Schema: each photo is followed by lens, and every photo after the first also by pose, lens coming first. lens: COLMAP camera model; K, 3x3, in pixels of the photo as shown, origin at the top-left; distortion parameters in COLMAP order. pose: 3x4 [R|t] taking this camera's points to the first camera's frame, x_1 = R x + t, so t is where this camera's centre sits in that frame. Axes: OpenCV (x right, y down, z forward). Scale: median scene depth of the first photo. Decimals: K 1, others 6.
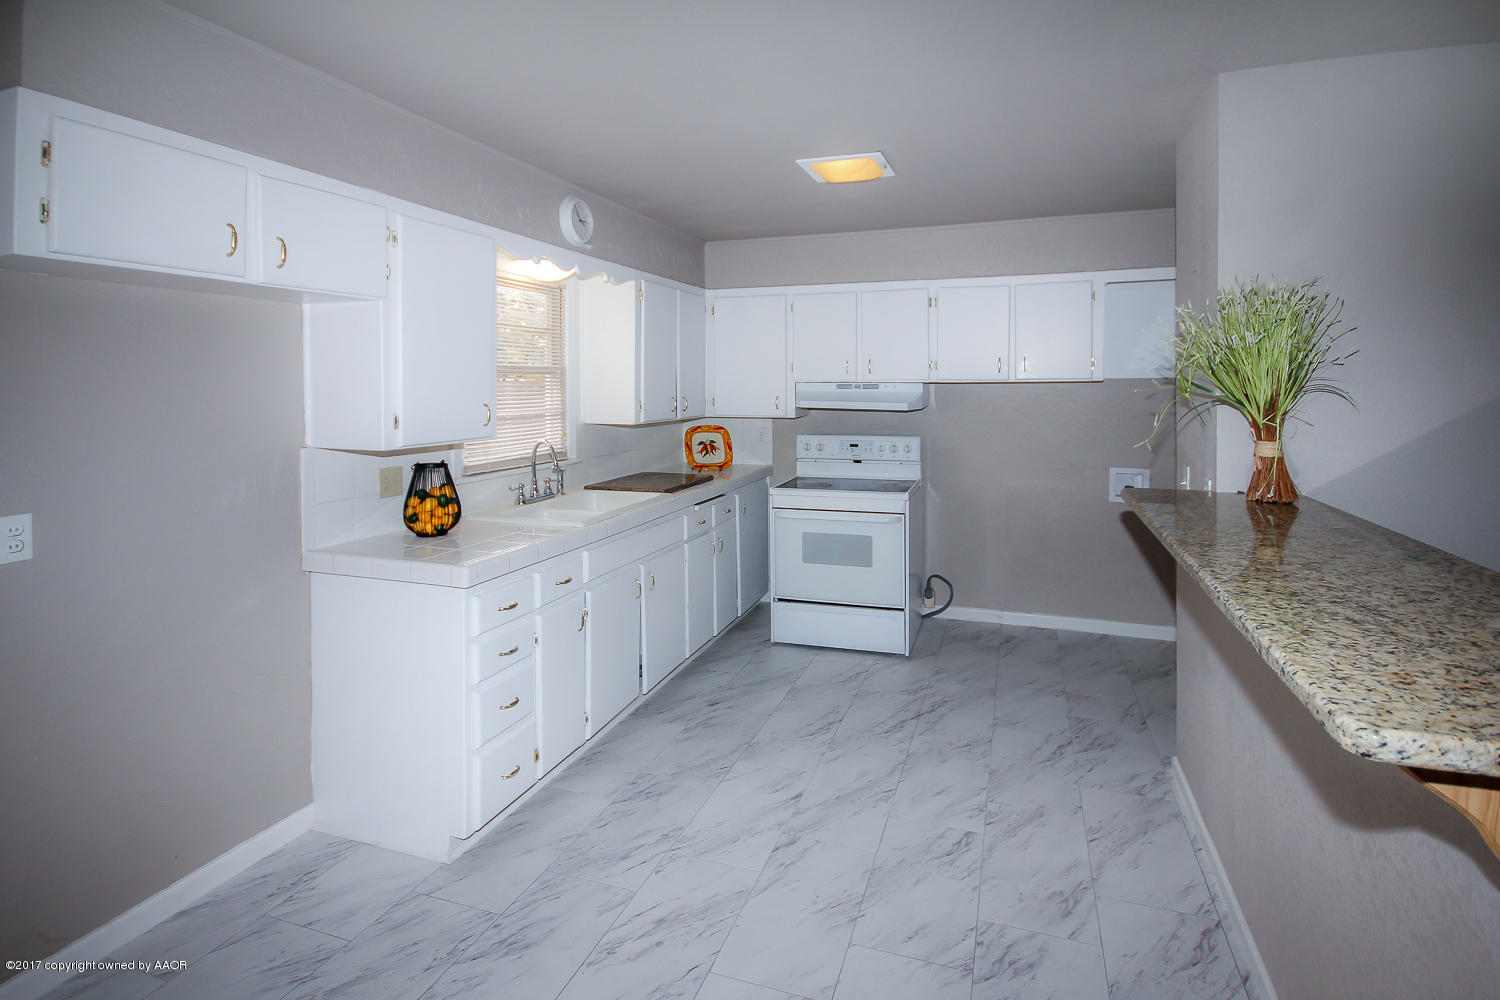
lens RADIAL K [[775.3, 0, 759.2], [0, 775.3, 404.5], [0, 0, 1]] dist [0.002023, 0.001600]
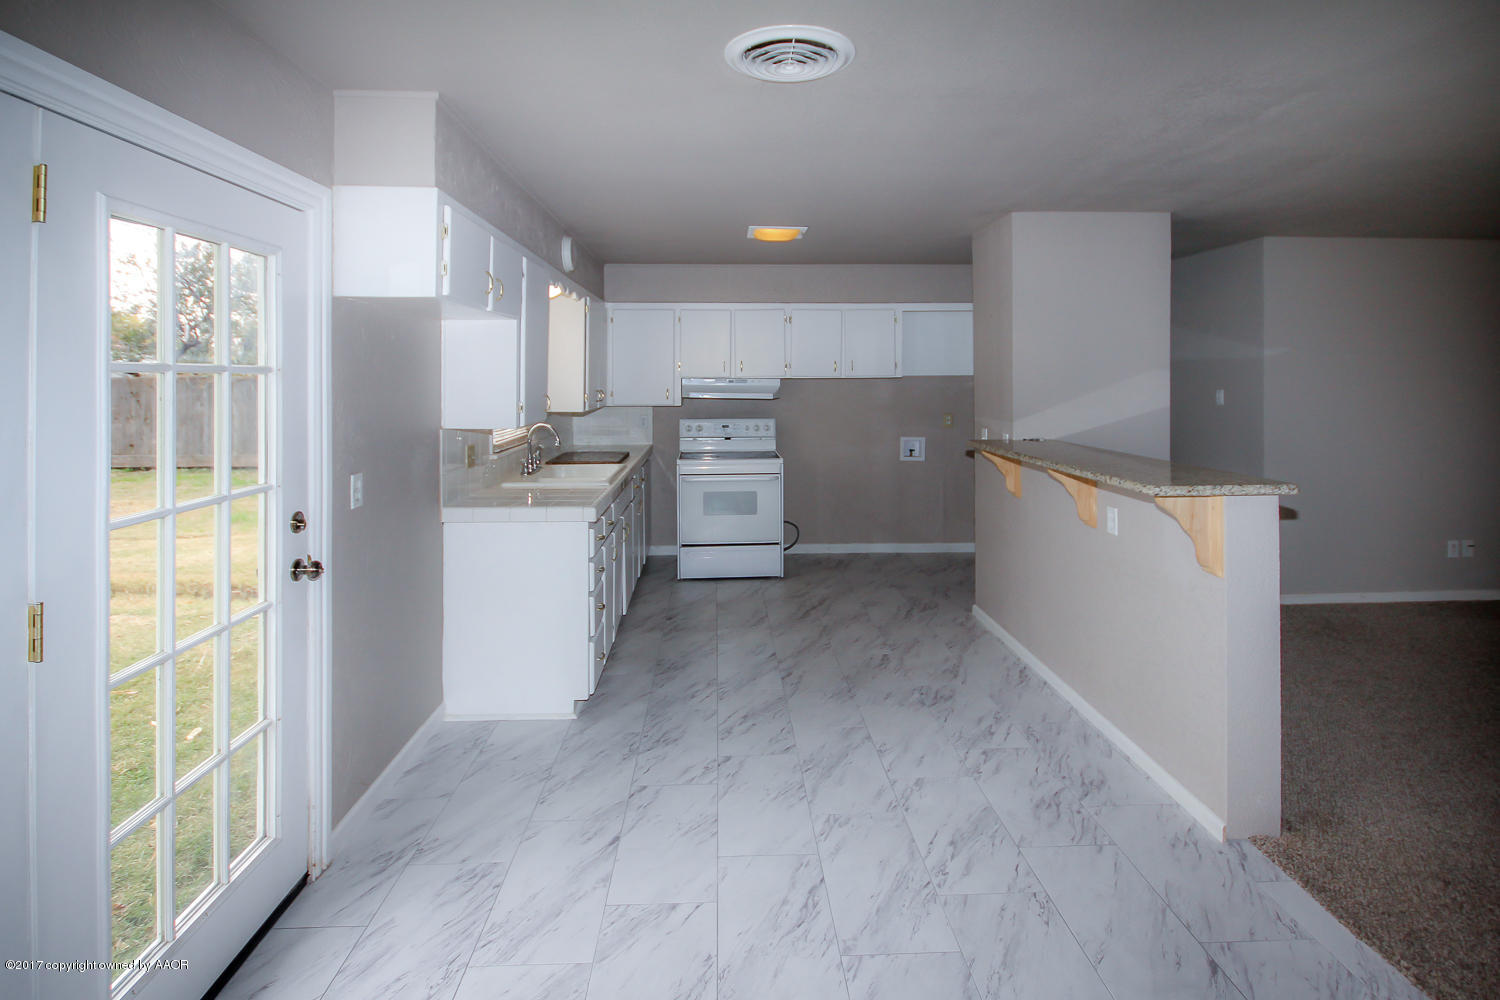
lens RADIAL K [[775.3, 0, 744.7], [0, 775.3, 381.0], [0, 0, 1]] dist [0.002023, 0.001600]
pose [[0.929407, 0.000589, 0.369055, -0.376579], [0.007894, 0.999738, -0.021477, 0.005256], [-0.368971, 0.022874, 0.929159, -0.260123]]
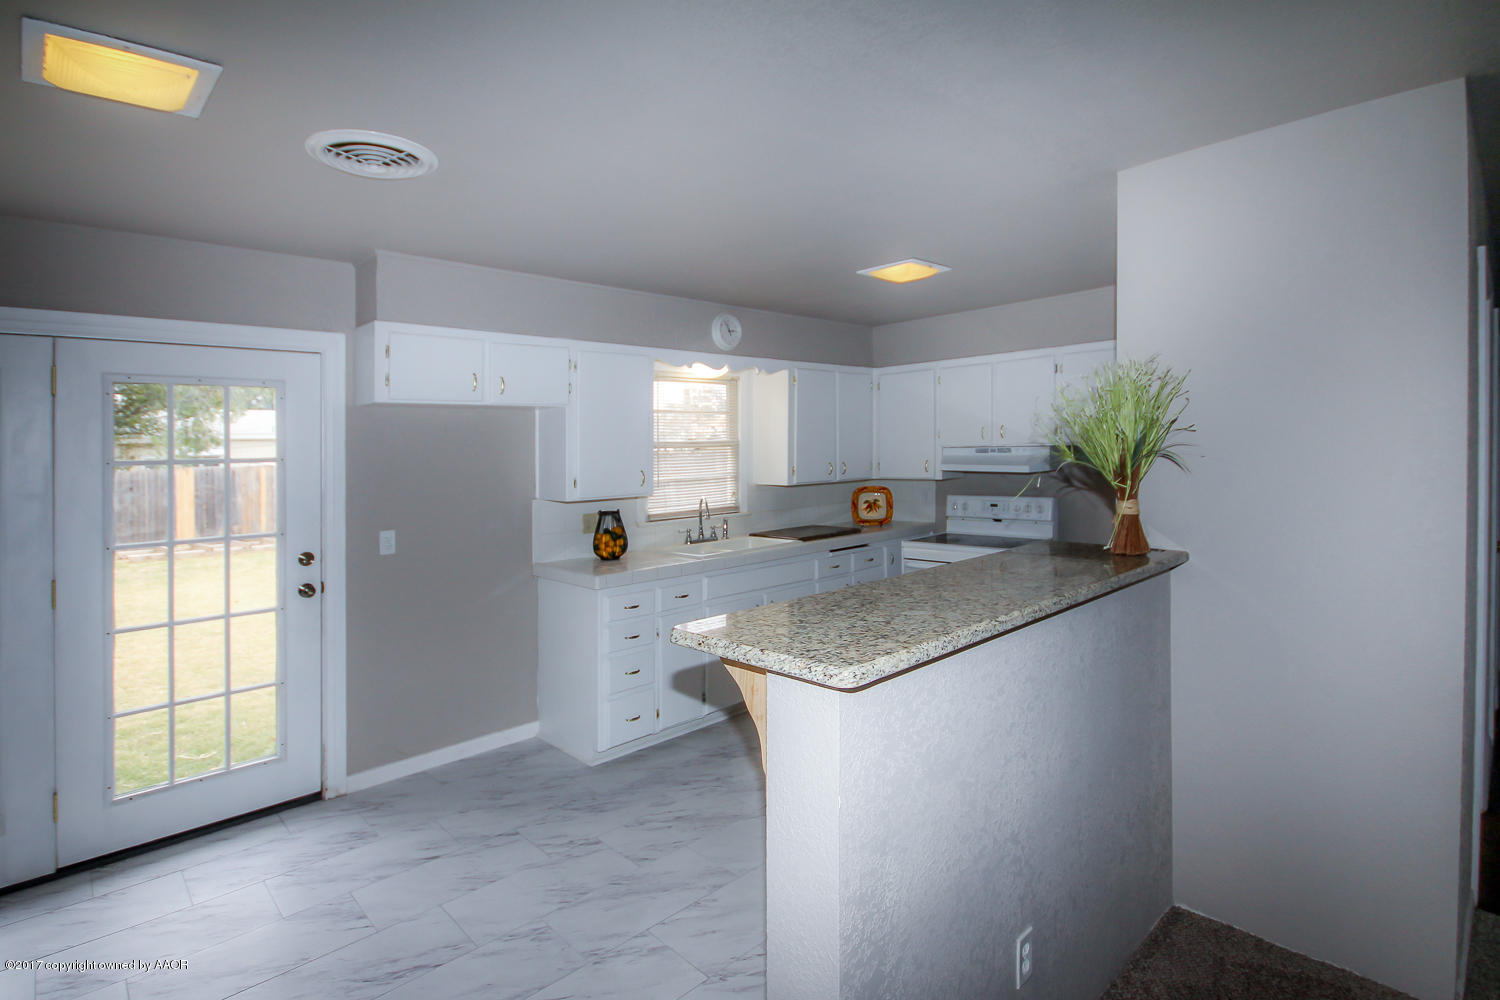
lens RADIAL K [[775.3, 0, 707.3], [0, 775.3, 445.3], [0, 0, 1]] dist [0.002023, 0.001600]
pose [[0.872255, -0.023684, -0.488478, 0.342145], [0.010662, 0.999510, -0.029423, -0.003177], [0.488935, 0.020457, 0.872080, -0.152693]]
